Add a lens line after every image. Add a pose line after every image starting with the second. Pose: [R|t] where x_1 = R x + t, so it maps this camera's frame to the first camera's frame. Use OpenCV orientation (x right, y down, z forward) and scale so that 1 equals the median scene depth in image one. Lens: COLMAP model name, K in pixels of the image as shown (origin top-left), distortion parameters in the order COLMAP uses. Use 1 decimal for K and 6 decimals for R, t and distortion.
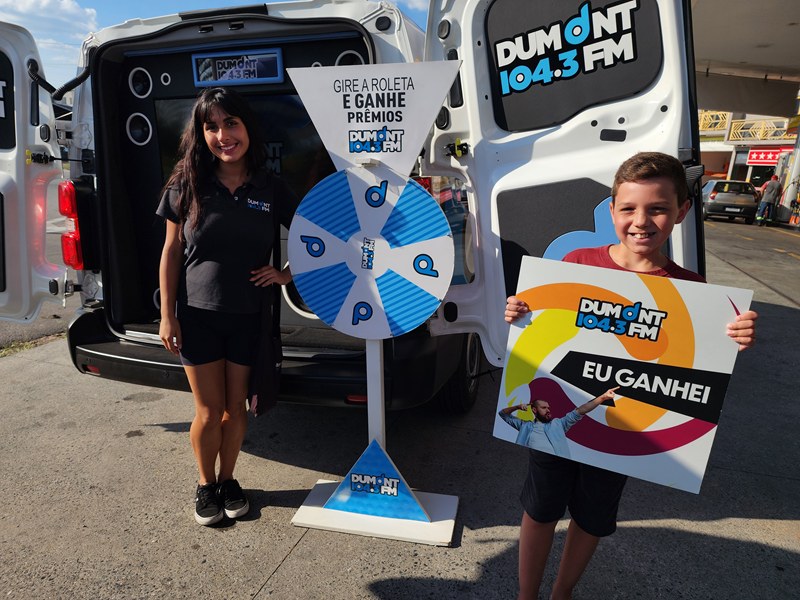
lens RADIAL K [[538.3, 0, 397.1], [0, 538.3, 308.9], [0, 0, 1]] dist [0.053452, -0.061107]
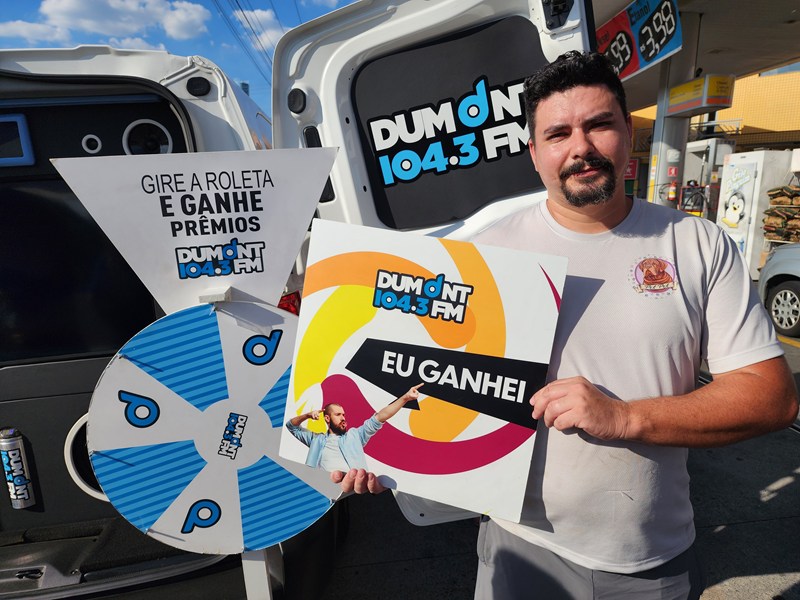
lens RADIAL K [[542.1, 0, 404.0], [0, 542.1, 296.4], [0, 0, 1]] dist [0.053451, -0.056619]
pose [[0.907188, -0.130851, 0.399861, -0.112054], [0.156290, 0.987208, -0.031529, -0.211256], [-0.390620, 0.091097, 0.916033, 0.297885]]
